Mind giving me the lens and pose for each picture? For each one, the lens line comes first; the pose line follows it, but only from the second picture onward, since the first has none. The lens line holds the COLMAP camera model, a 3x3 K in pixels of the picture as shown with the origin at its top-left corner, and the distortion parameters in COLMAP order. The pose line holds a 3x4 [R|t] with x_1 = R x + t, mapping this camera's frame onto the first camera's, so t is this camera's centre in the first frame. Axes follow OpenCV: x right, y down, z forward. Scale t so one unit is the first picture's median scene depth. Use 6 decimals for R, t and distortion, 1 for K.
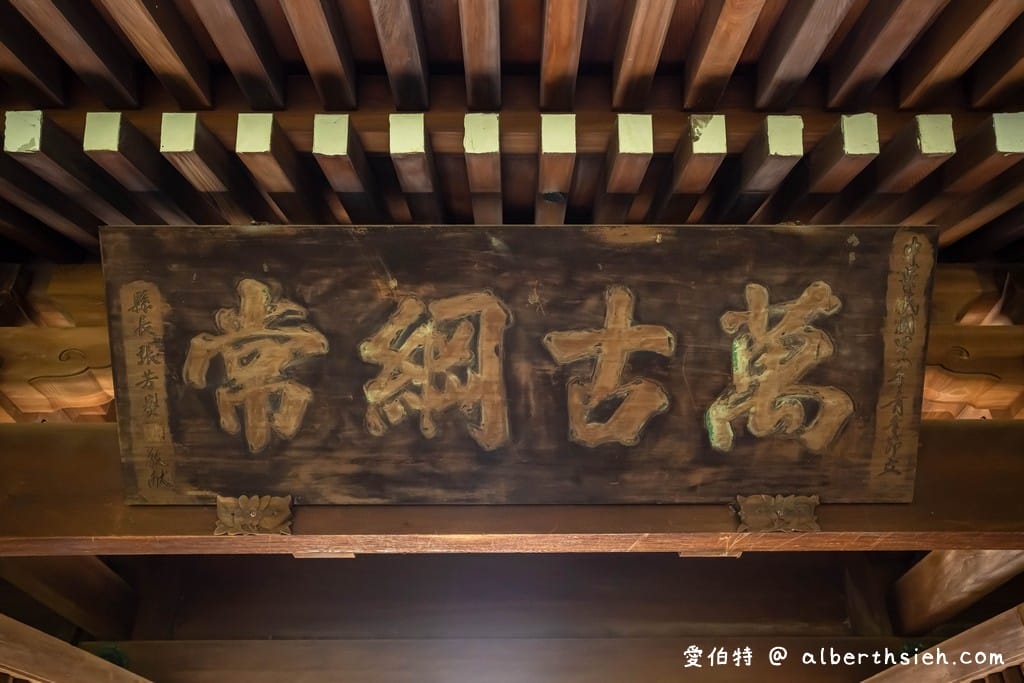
lens RADIAL K [[812.7, 0, 512.0], [0, 812.7, 341.5], [0, 0, 1]] dist [-0.024791, 0.014706]
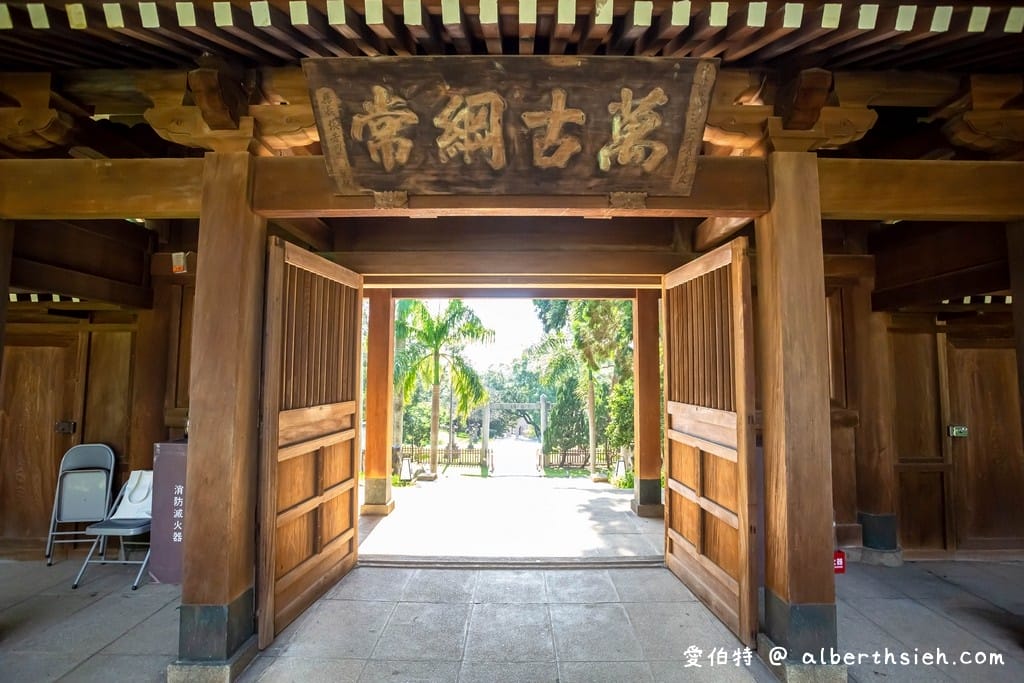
lens RADIAL K [[493.1, 0, 512.0], [0, 493.1, 341.5], [0, 0, 1]] dist [-0.001910, -0.000045]
pose [[0.999883, 0.010517, -0.011069, 0.033944], [-0.003297, 0.856580, 0.516004, -0.157533], [0.014909, -0.515907, 0.856515, -0.368716]]
